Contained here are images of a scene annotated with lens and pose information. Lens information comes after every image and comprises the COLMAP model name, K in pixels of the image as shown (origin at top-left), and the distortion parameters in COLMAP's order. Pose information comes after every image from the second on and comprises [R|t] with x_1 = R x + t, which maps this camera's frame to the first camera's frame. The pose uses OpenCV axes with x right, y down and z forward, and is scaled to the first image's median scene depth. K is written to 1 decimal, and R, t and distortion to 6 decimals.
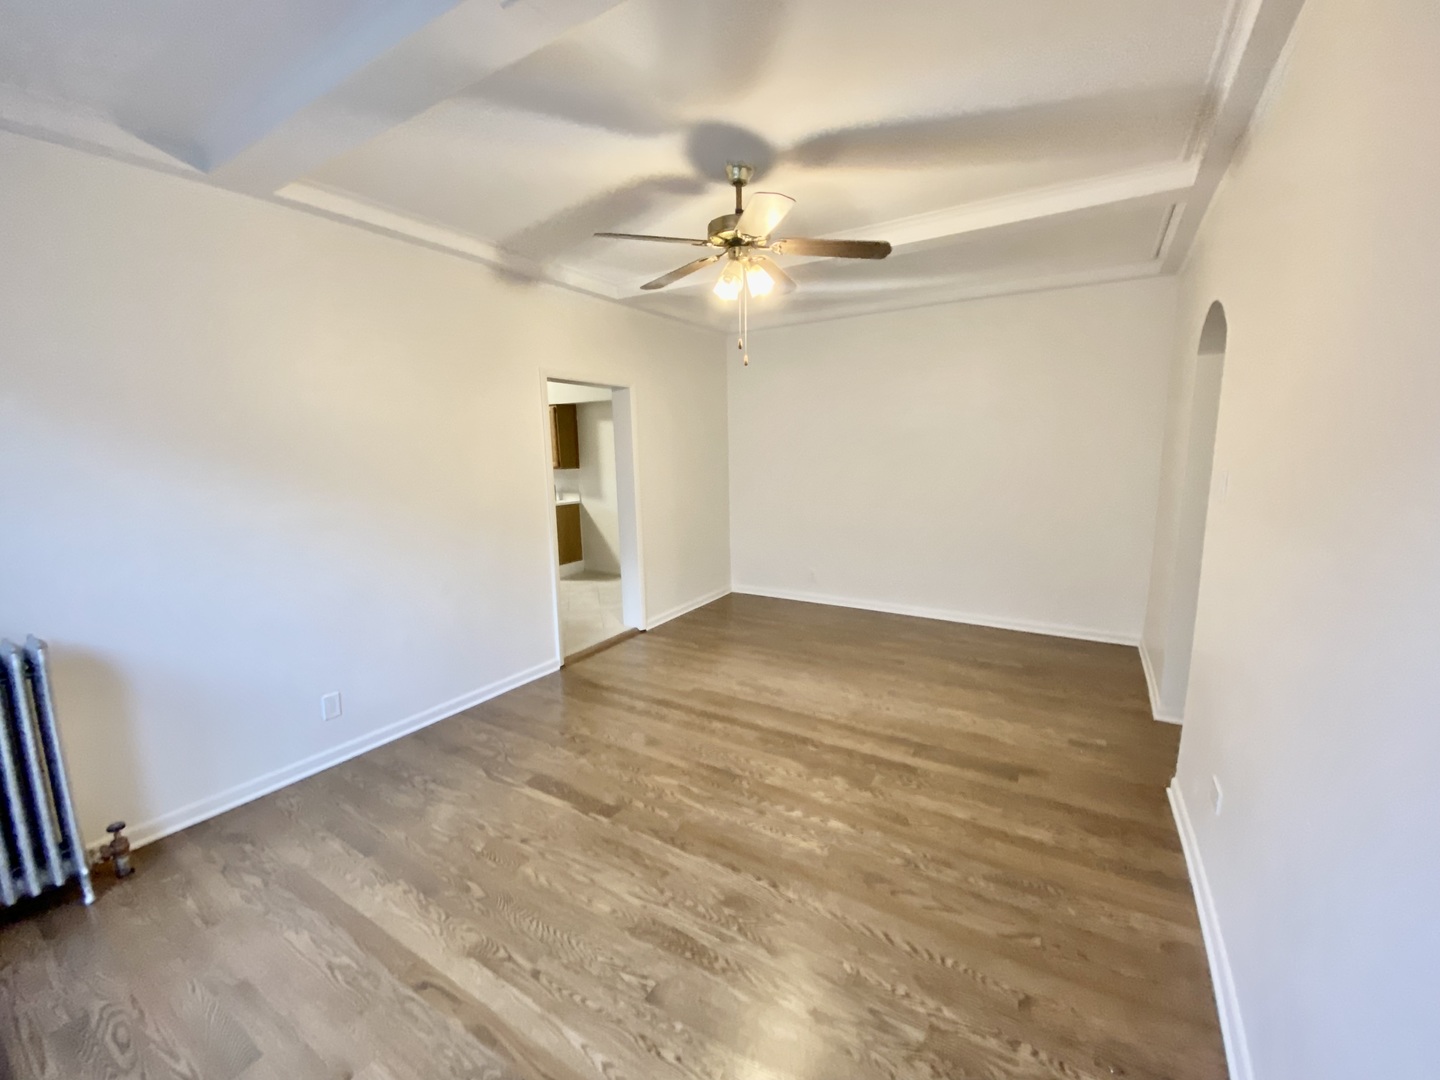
lens RADIAL K [[583.1, 0, 722.7], [0, 583.1, 532.7], [0, 0, 1]] dist [0.010430, -0.015643]
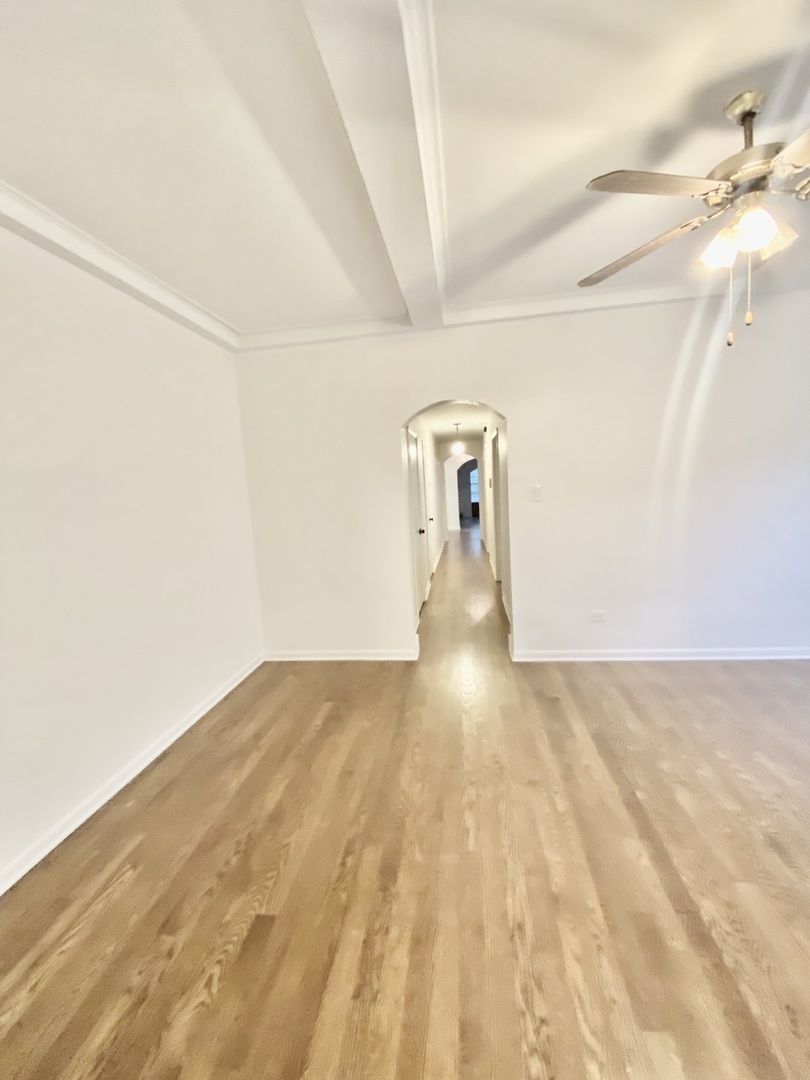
lens RADIAL K [[438.7, 0, 405.0], [0, 438.7, 540.0], [0, 0, 1]] dist [0.028633, -0.023657]
pose [[-0.395848, -0.077505, 0.915039, -0.272860], [0.201840, 0.964722, 0.169030, -0.185119], [-0.895860, 0.251602, -0.366240, 1.345810]]
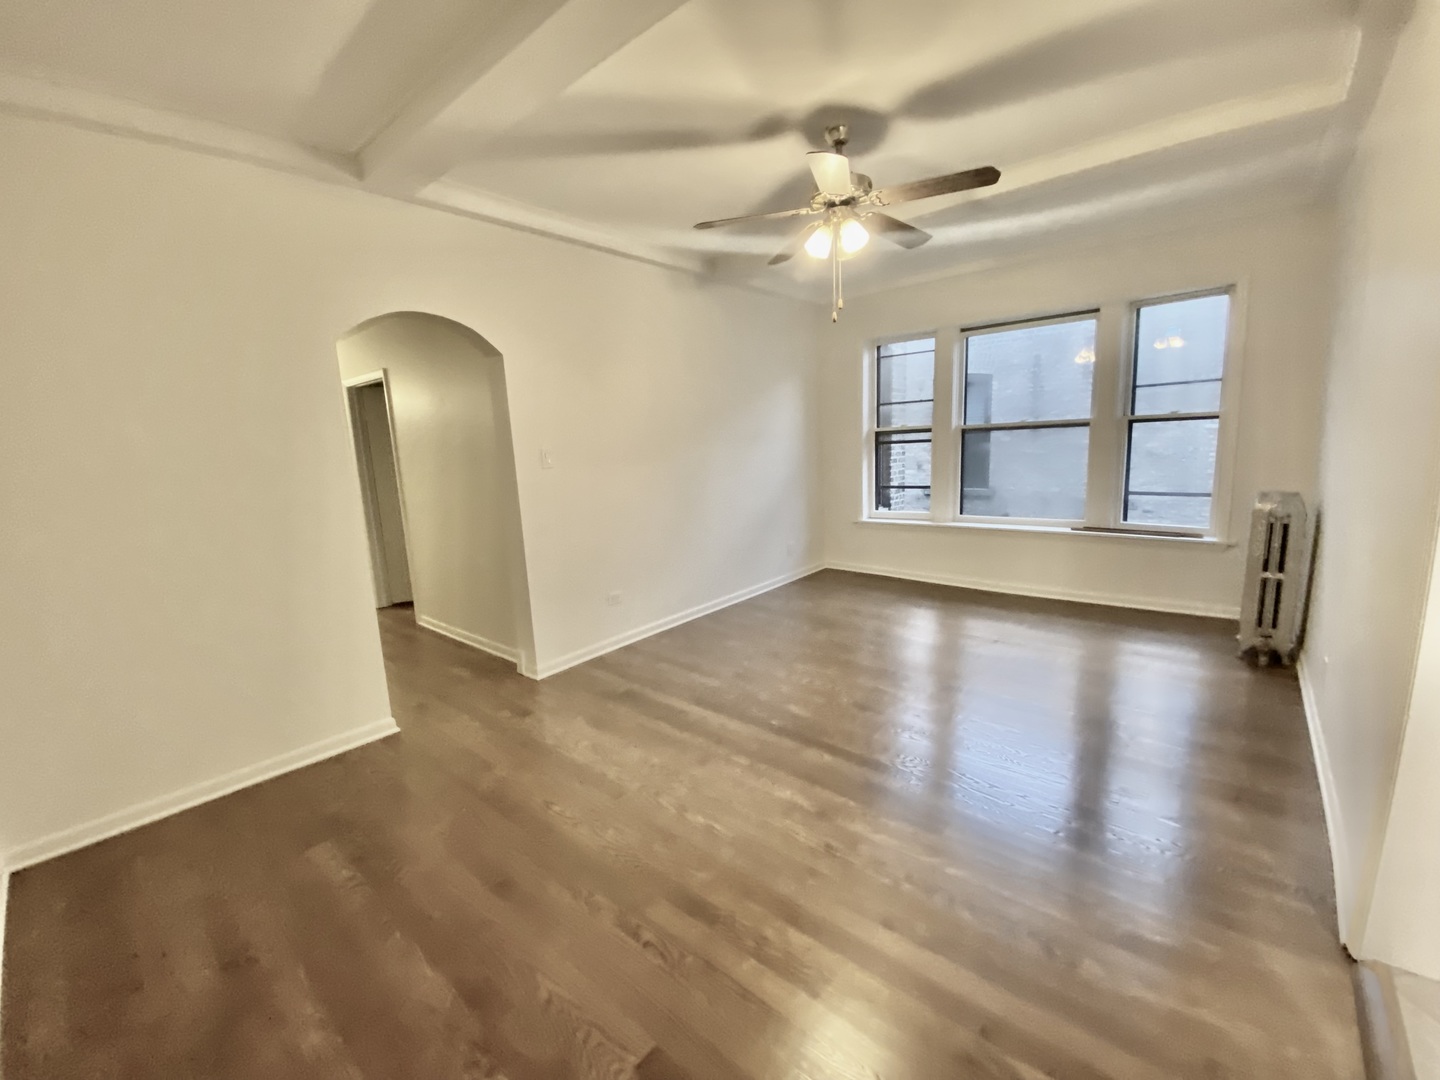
lens RADIAL K [[584.9, 0, 716.8], [0, 584.9, 538.1], [0, 0, 1]] dist [0.028633, -0.023657]
pose [[-0.982790, 0.035910, 0.181204, 0.055436], [0.090115, 0.949488, 0.300587, -0.208918], [-0.161257, 0.311743, -0.936383, 1.673507]]
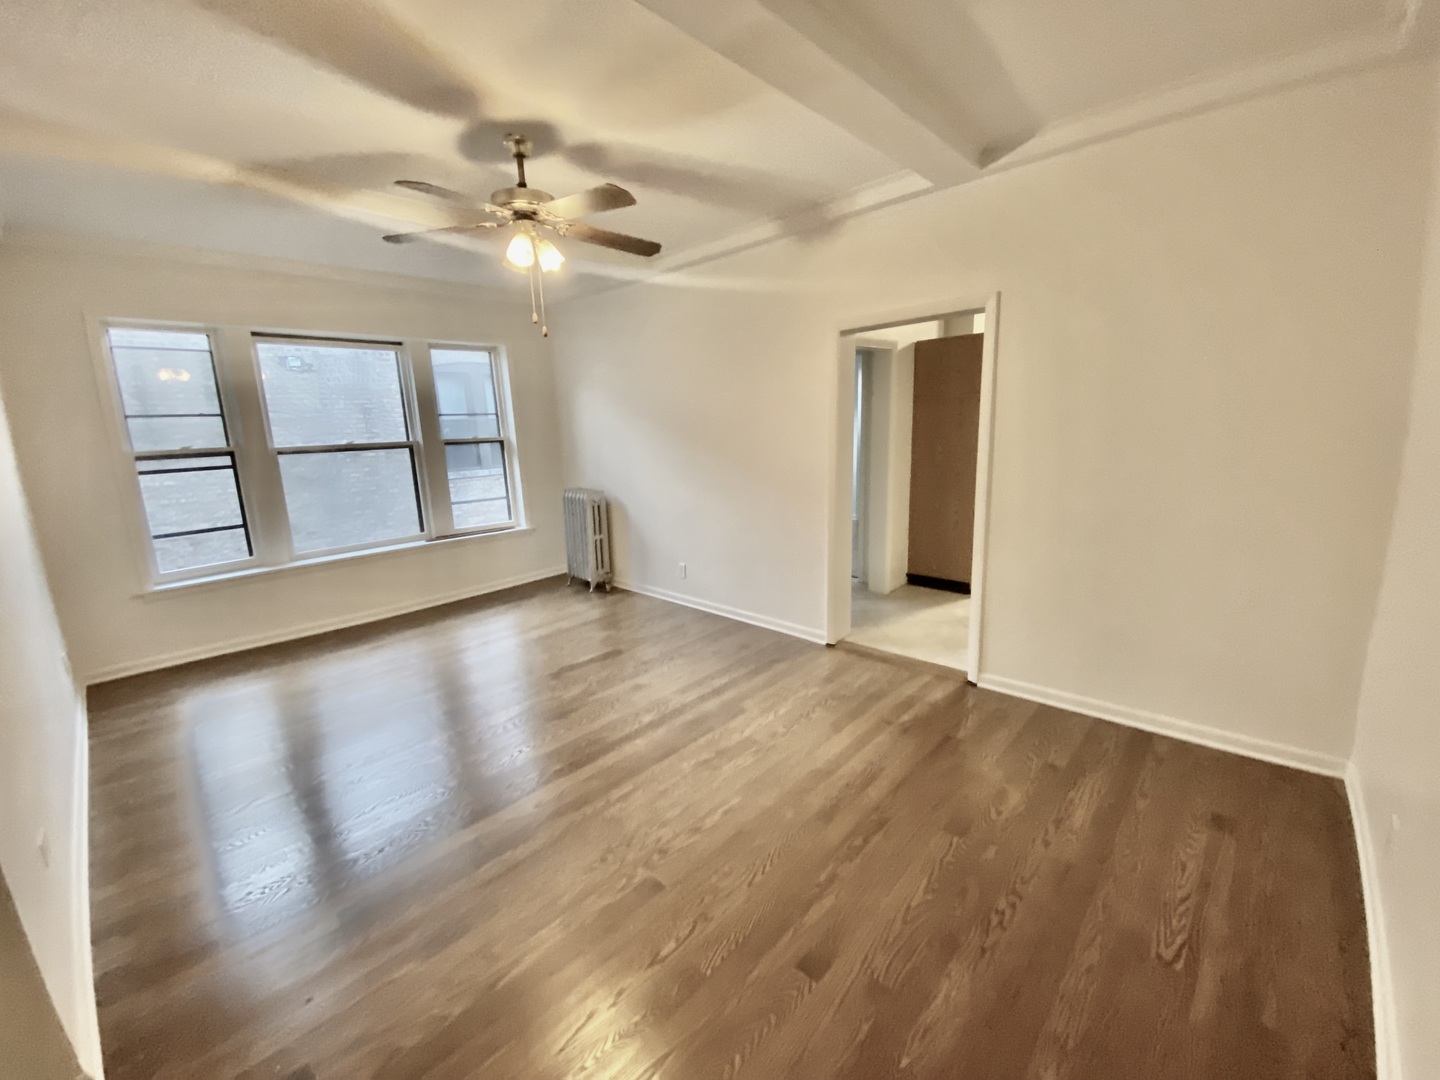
lens RADIAL K [[584.9, 0, 716.8], [0, 584.9, 538.1], [0, 0, 1]] dist [0.028633, -0.023657]
pose [[-0.207757, 0.215374, -0.954175, 0.799166], [-0.102071, 0.965361, 0.240124, -0.186082], [0.972840, 0.147281, -0.178577, 1.222316]]
